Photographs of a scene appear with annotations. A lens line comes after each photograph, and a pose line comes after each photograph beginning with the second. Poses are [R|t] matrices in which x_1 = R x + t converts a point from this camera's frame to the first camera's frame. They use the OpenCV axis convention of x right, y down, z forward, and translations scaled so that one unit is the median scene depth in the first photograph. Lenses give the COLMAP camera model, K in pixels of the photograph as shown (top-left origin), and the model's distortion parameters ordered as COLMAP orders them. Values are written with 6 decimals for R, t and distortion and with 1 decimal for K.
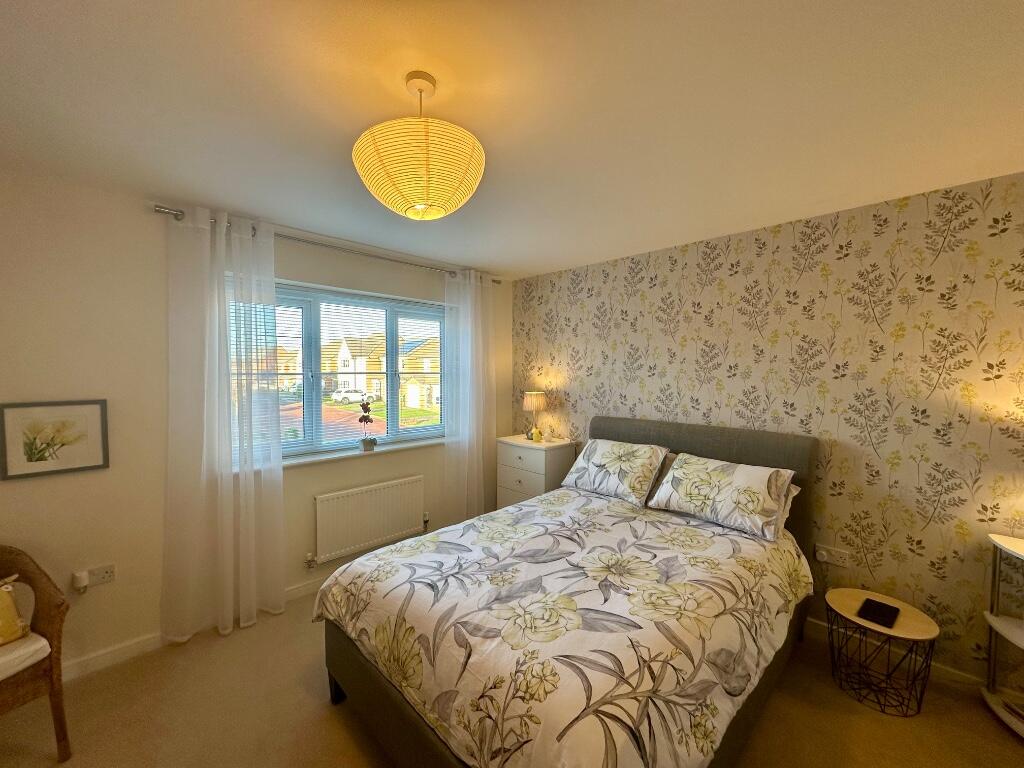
lens RADIAL K [[411.4, 0, 510.0], [0, 411.4, 386.2], [0, 0, 1]] dist [-0.004297, 0.001702]
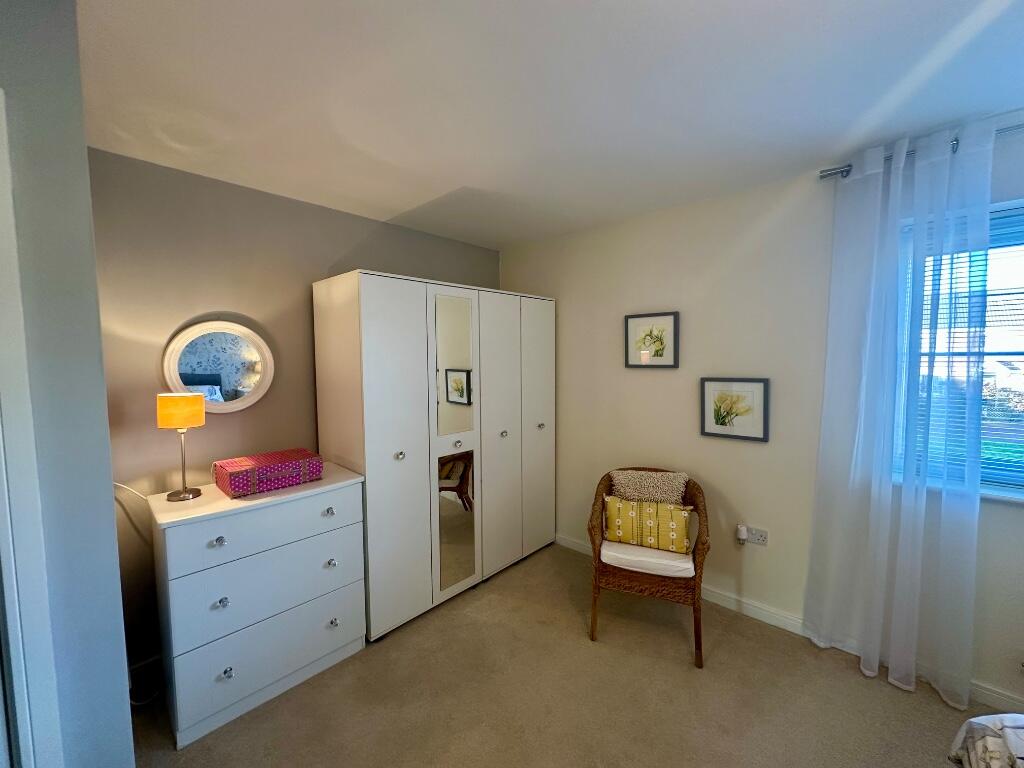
lens RADIAL K [[411.4, 0, 510.3], [0, 411.4, 383.7], [0, 0, 1]] dist [-0.004297, 0.001702]
pose [[0.046591, 0.066299, -0.996711, 0.056445], [-0.024932, 0.997561, 0.065191, -0.008042], [0.998603, 0.021812, 0.048131, 0.275211]]
